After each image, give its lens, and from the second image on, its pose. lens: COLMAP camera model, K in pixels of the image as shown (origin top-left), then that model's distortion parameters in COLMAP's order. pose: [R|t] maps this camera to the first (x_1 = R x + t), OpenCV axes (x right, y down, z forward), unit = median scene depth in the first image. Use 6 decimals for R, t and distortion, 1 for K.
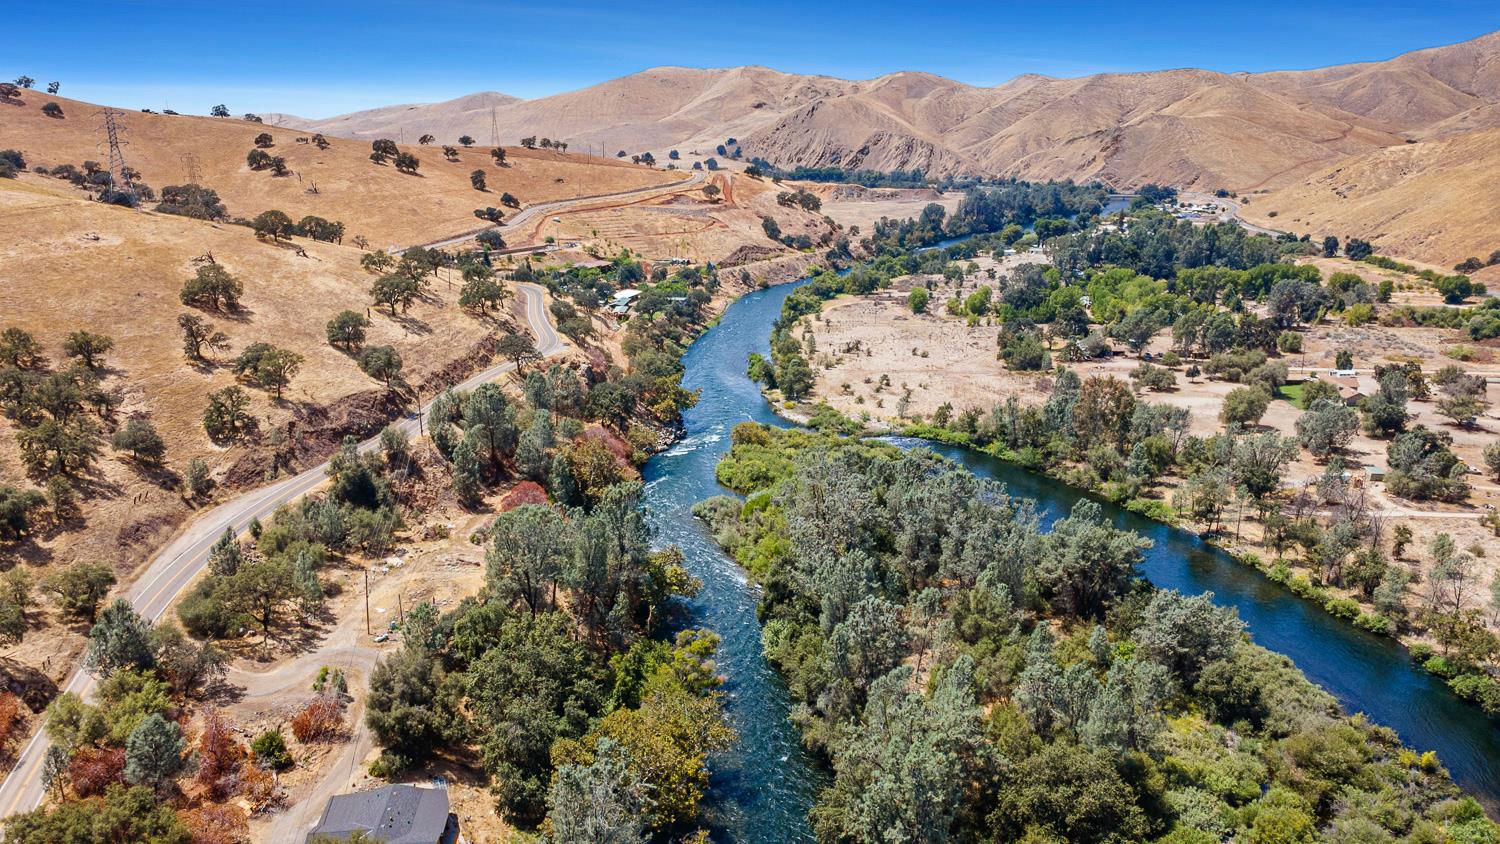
lens RADIAL K [[1101.6, 0, 745.7], [0, 1101.6, 419.4], [0, 0, 1]] dist [0.019437, 0.039422]
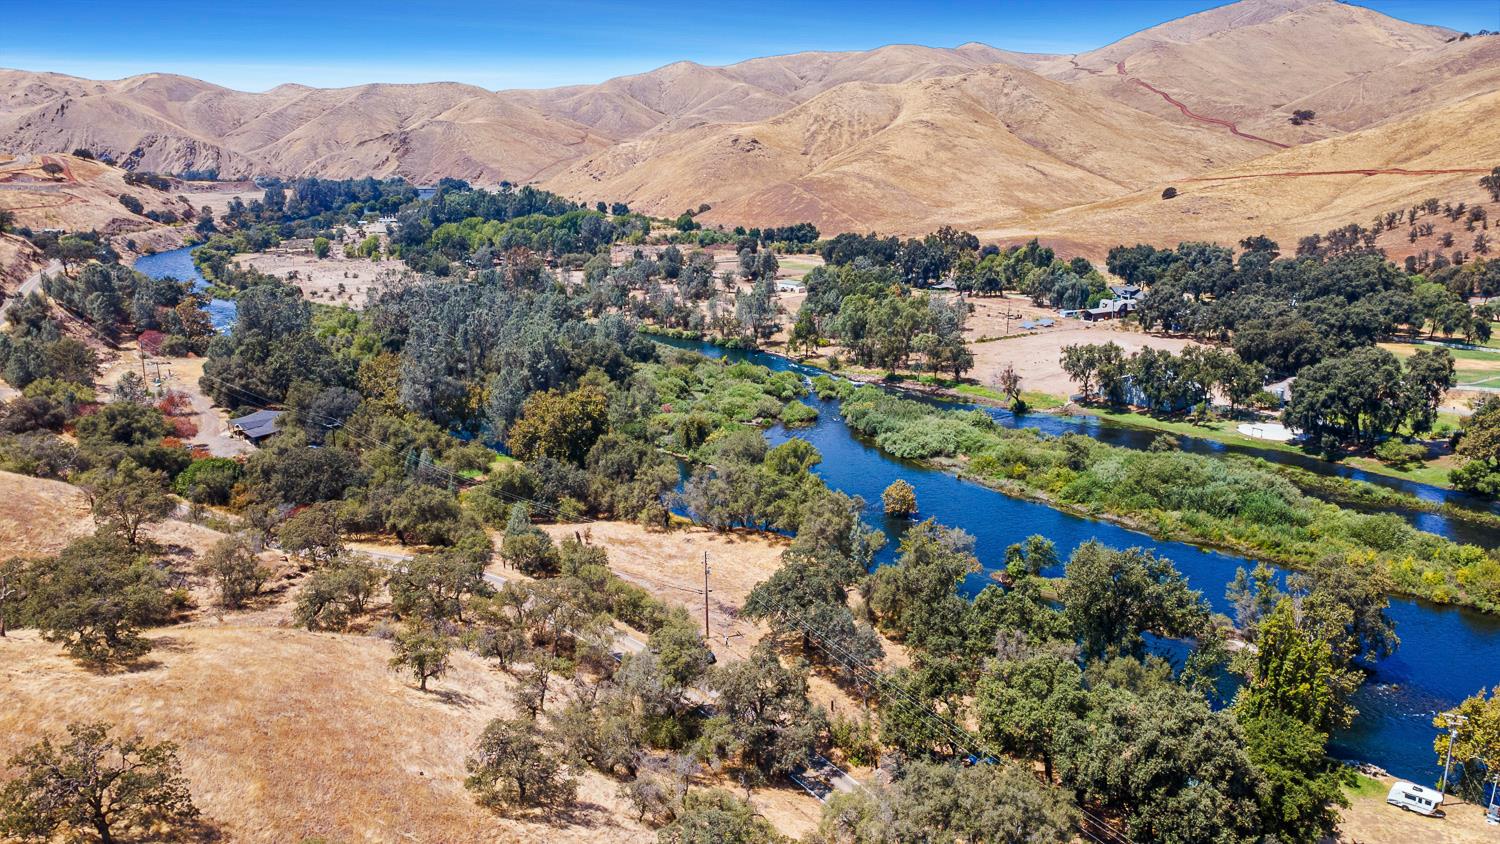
lens RADIAL K [[1101.6, 0, 762.3], [0, 1101.6, 414.7], [0, 0, 1]] dist [0.019437, 0.039422]
pose [[0.796701, -0.146852, 0.586261, -0.069003], [0.158804, 0.986811, 0.031378, 0.039332], [-0.583137, 0.068102, 0.809514, -0.088326]]
